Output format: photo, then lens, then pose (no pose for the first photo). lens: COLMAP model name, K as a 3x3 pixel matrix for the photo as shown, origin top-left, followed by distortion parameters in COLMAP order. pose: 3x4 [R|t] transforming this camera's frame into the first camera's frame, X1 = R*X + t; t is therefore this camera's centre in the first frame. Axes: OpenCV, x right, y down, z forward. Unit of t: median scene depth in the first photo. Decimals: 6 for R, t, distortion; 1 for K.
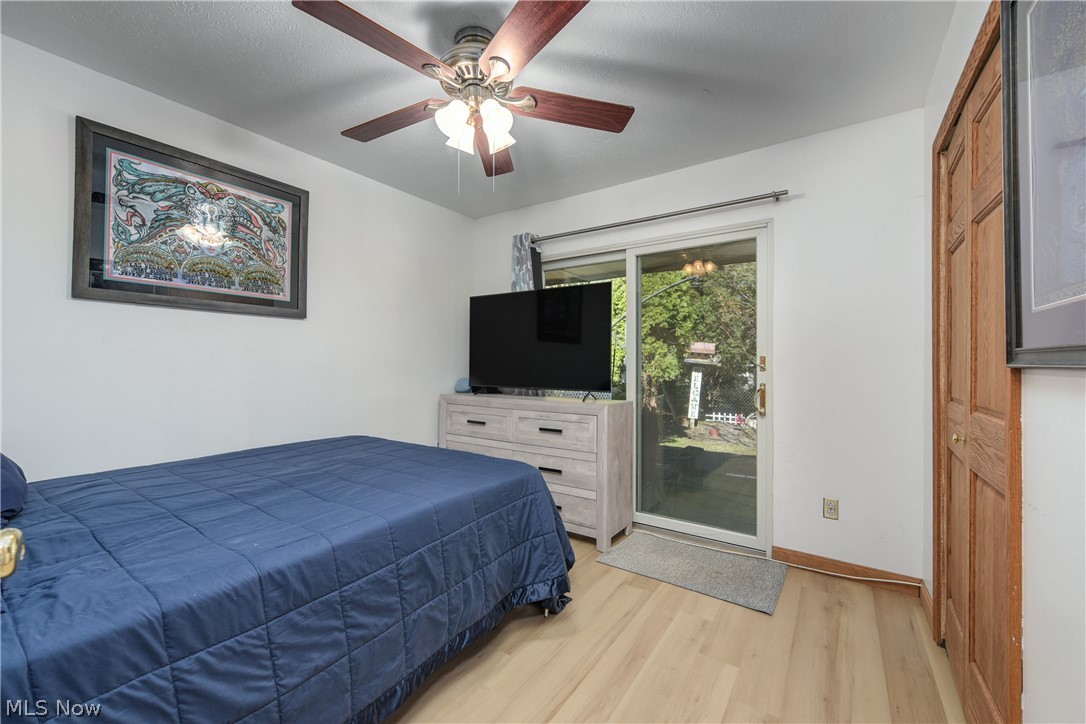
lens RADIAL K [[433.0, 0, 544.0], [0, 433.0, 358.9], [0, 0, 1]] dist [0.015445, -0.002300]
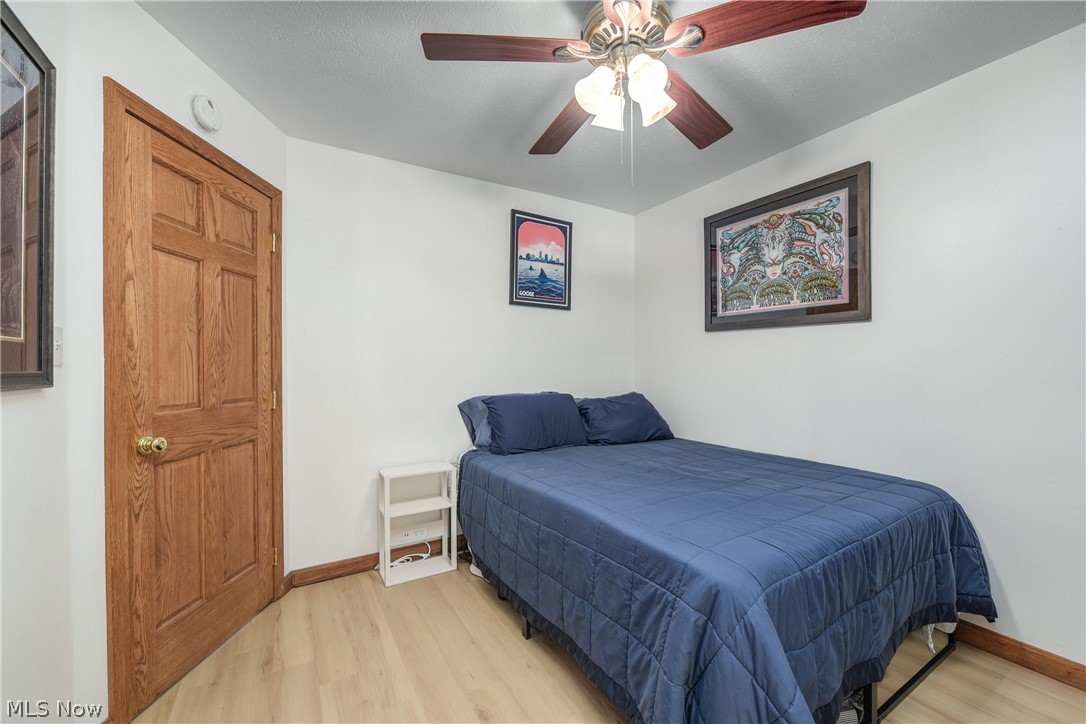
lens RADIAL K [[433.0, 0, 542.9], [0, 433.0, 365.9], [0, 0, 1]] dist [0.015445, -0.002300]
pose [[-0.409127, -0.006925, -0.912451, 0.478008], [0.001100, 0.999967, -0.008082, -0.002205], [0.912477, -0.004311, -0.409106, 0.857126]]
